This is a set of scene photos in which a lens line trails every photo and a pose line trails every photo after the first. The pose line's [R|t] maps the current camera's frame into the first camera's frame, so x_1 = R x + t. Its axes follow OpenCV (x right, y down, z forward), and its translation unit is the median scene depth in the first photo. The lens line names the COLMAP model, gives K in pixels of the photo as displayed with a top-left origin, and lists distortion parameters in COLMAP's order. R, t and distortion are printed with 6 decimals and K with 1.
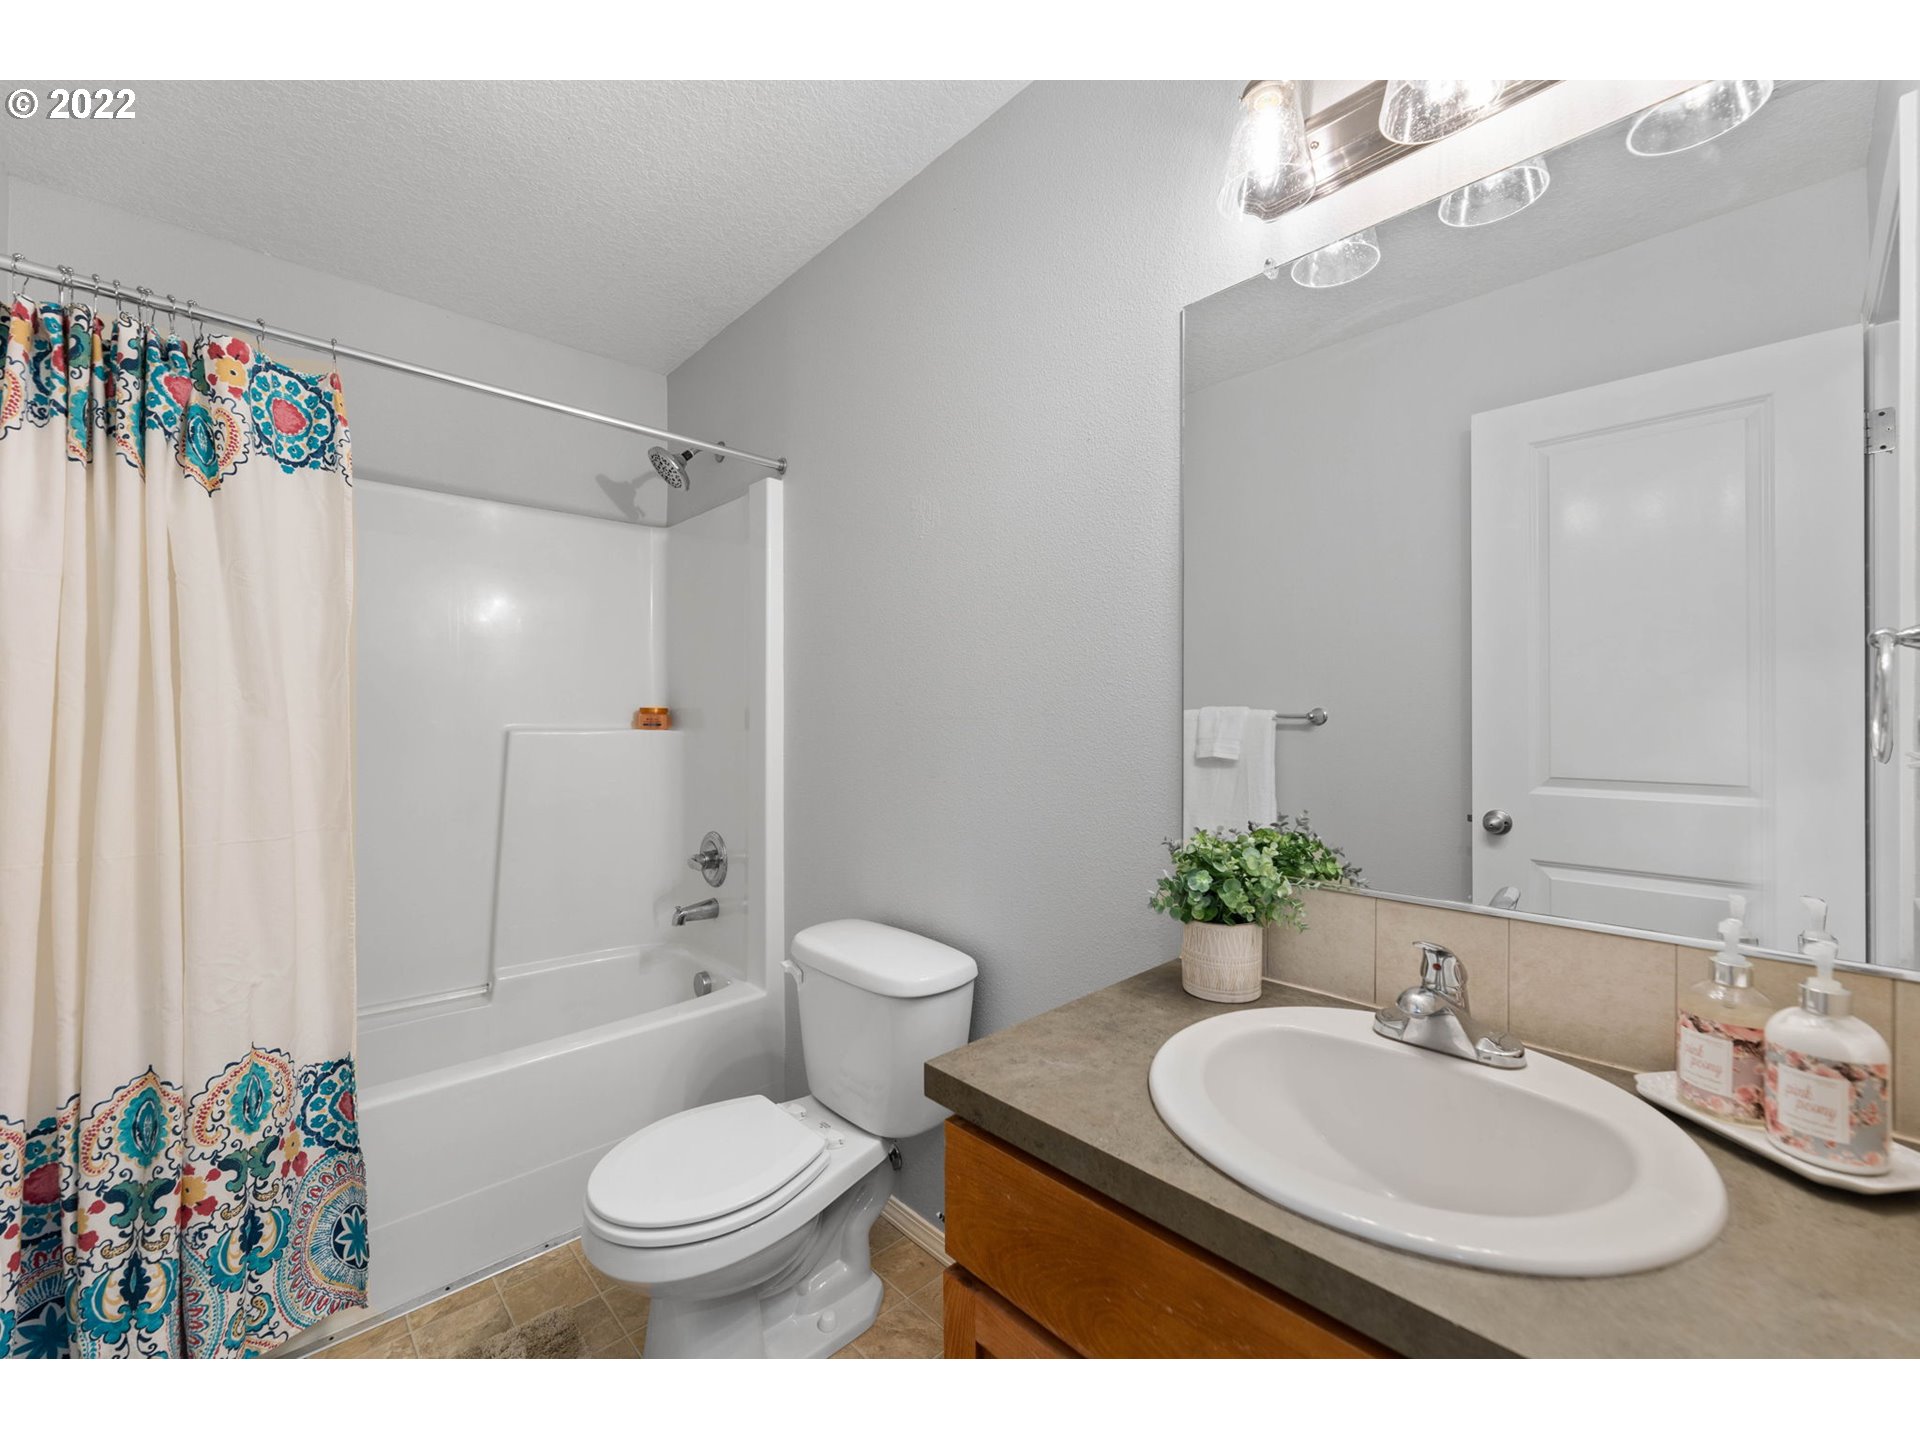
lens RADIAL K [[760.1, 0, 954.0], [0, 760.1, 708.0], [0, 0, 1]] dist [-0.002300, -0.000442]
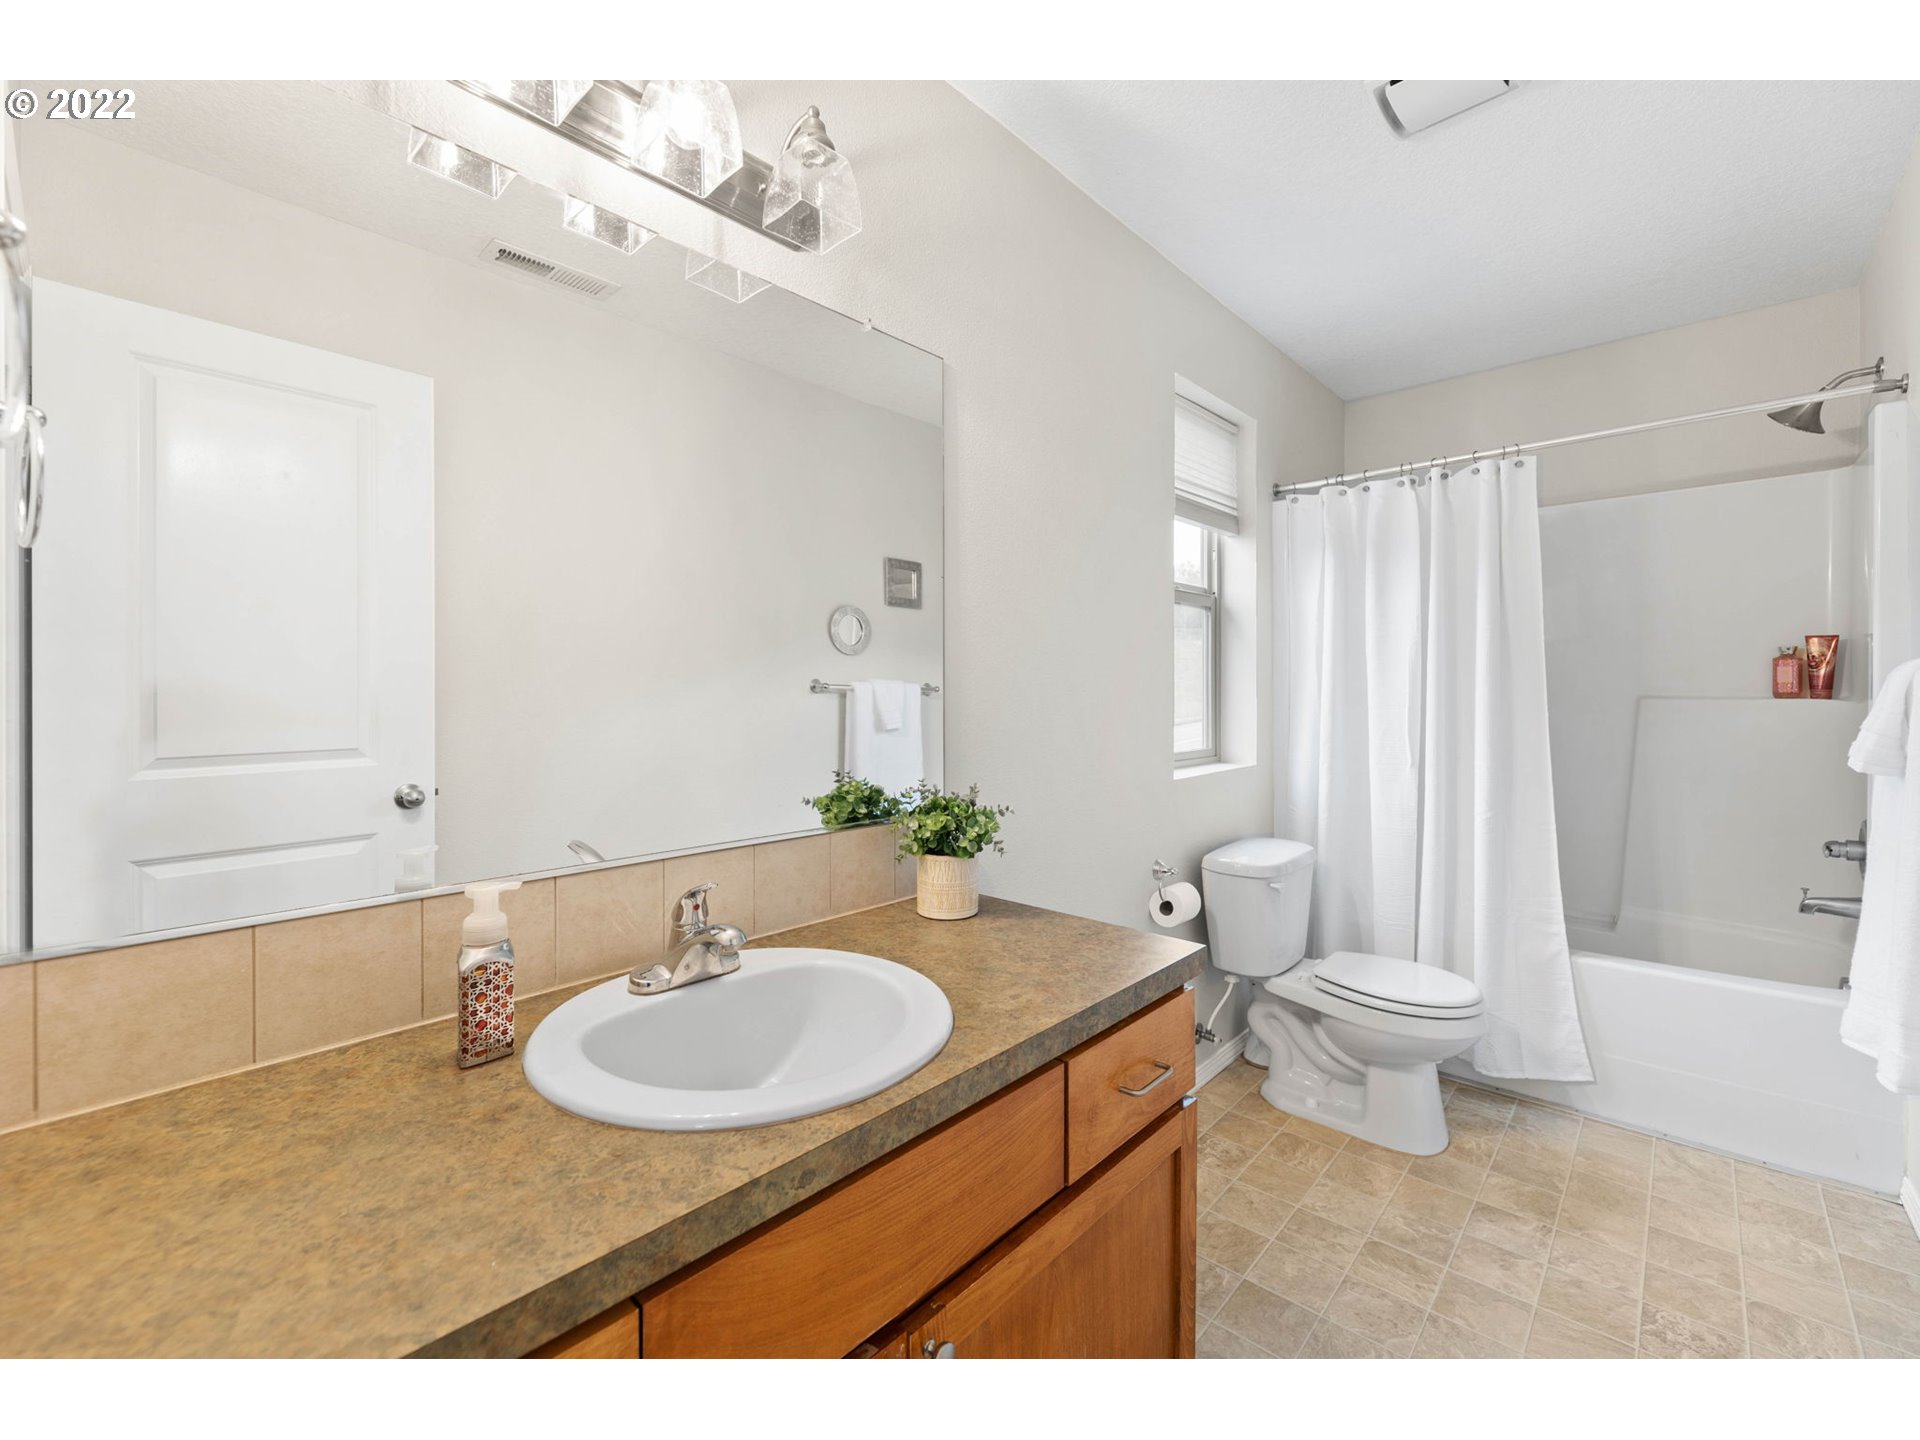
lens RADIAL K [[823.3, 0, 967.0], [0, 823.3, 701.1], [0, 0, 1]] dist [-0.010273, -0.000339]
pose [[-0.078339, -0.015970, 0.996799, -0.608431], [-0.017184, 0.999745, 0.014667, 0.001130], [-0.996779, -0.015980, -0.078593, 0.650166]]
